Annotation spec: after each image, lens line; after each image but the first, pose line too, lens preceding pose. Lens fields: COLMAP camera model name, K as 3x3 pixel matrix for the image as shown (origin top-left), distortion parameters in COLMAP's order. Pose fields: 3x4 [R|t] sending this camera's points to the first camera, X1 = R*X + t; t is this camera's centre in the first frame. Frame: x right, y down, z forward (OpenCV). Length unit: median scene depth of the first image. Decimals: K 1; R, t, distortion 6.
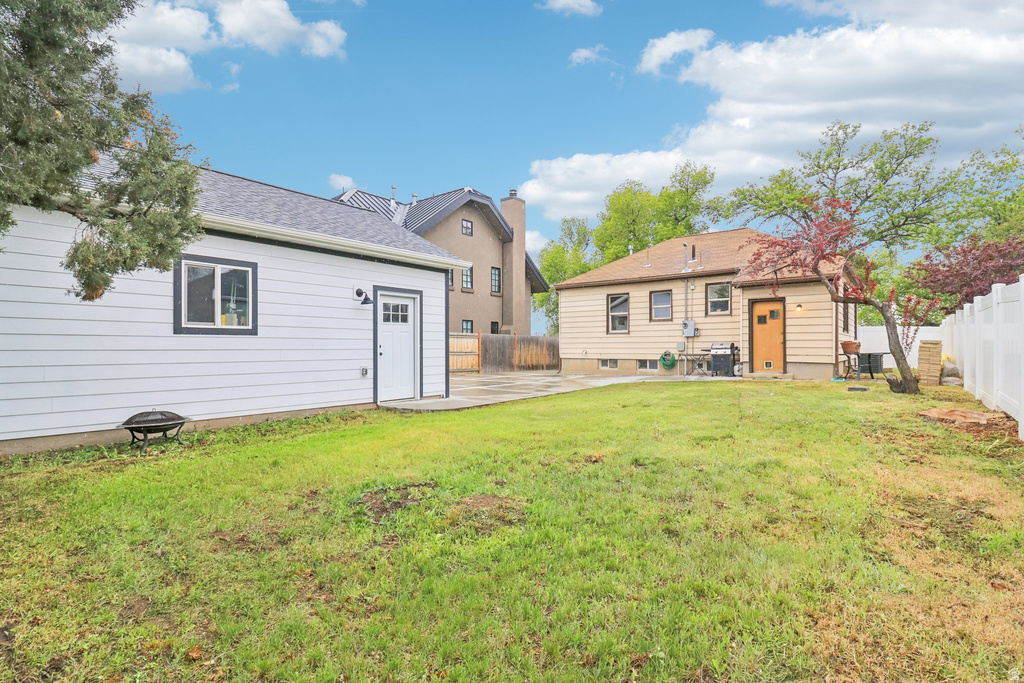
lens RADIAL K [[473.8, 0, 511.1], [0, 473.8, 343.3], [0, 0, 1]] dist [0.000131, 0.000002]
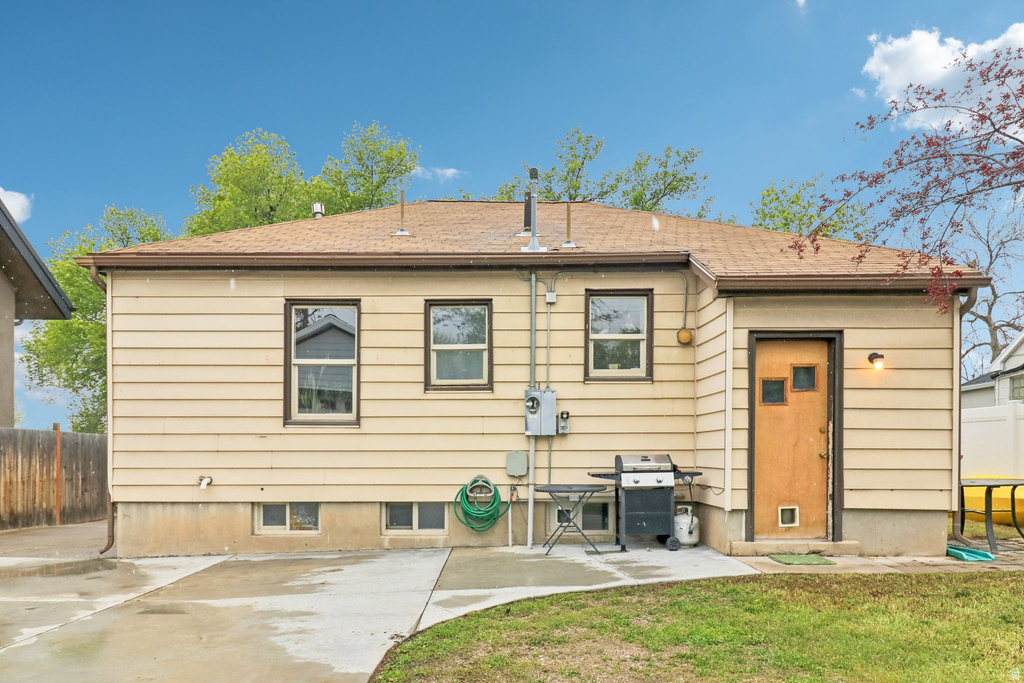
lens RADIAL K [[631.1, 0, 494.9], [0, 631.1, 447.1], [0, 0, 1]] dist [0.001888, -0.000082]
pose [[0.788074, 0.003688, 0.615569, 0.058898], [-0.004926, 0.999988, 0.000316, -0.005690], [-0.615561, -0.003281, 0.788083, 0.646995]]
